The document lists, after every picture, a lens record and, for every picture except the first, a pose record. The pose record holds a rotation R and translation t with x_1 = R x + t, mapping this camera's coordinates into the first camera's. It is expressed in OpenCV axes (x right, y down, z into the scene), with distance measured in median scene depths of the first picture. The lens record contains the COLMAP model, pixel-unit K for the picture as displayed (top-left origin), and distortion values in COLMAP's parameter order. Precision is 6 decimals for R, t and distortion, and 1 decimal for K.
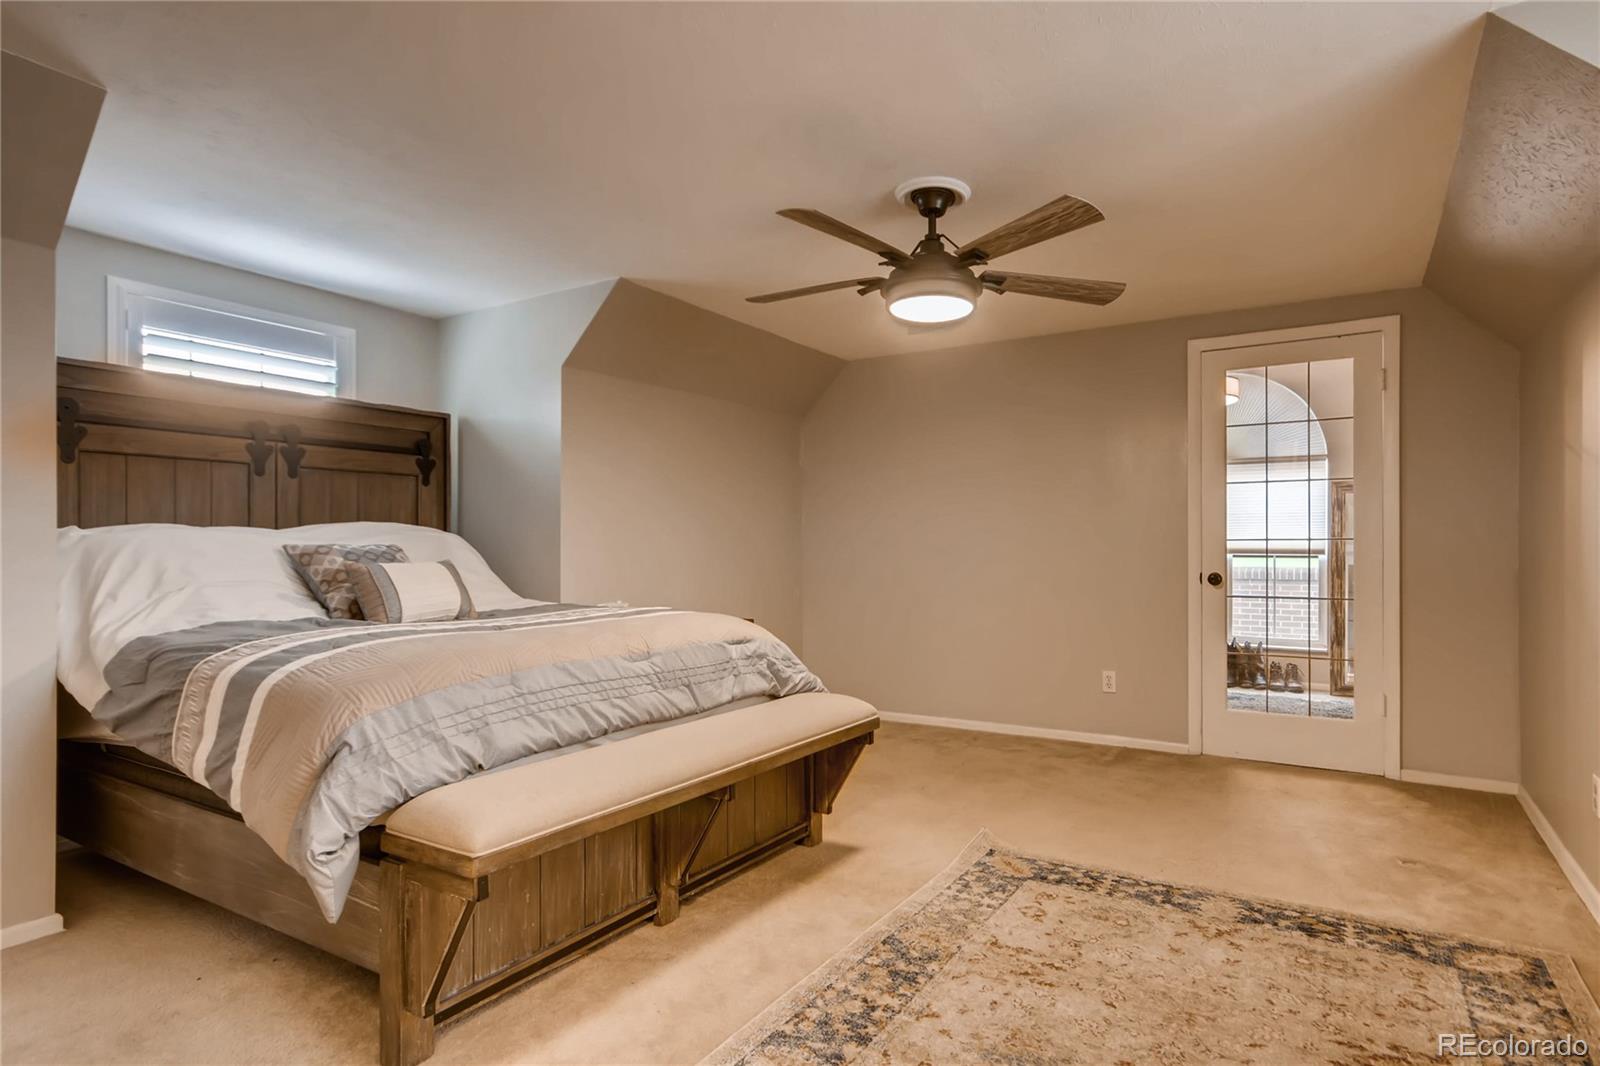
lens RADIAL K [[859.5, 0, 811.8], [0, 859.5, 544.6], [0, 0, 1]] dist [-0.007043, 0.003027]
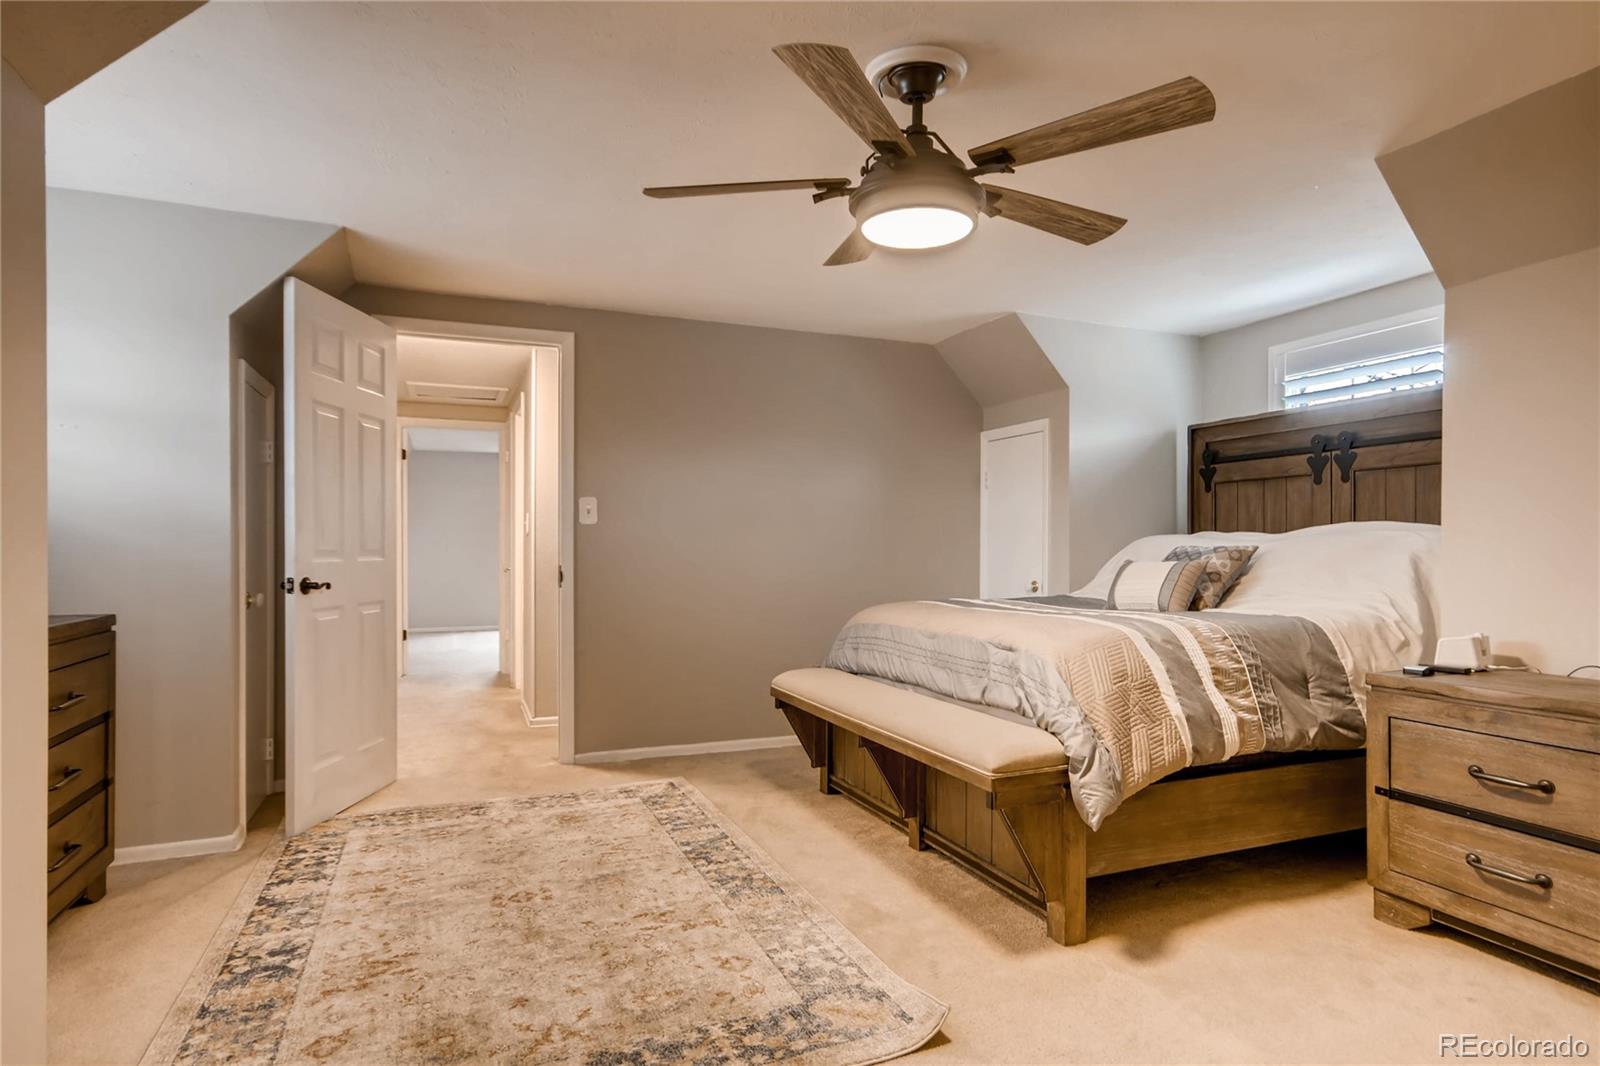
lens RADIAL K [[859.5, 0, 810.7], [0, 859.5, 539.0], [0, 0, 1]] dist [-0.007043, 0.003027]
pose [[-0.570346, -0.009002, -0.821355, 0.792048], [0.008341, 0.999825, -0.016750, 0.005834], [0.821362, -0.016404, -0.570171, 1.324236]]
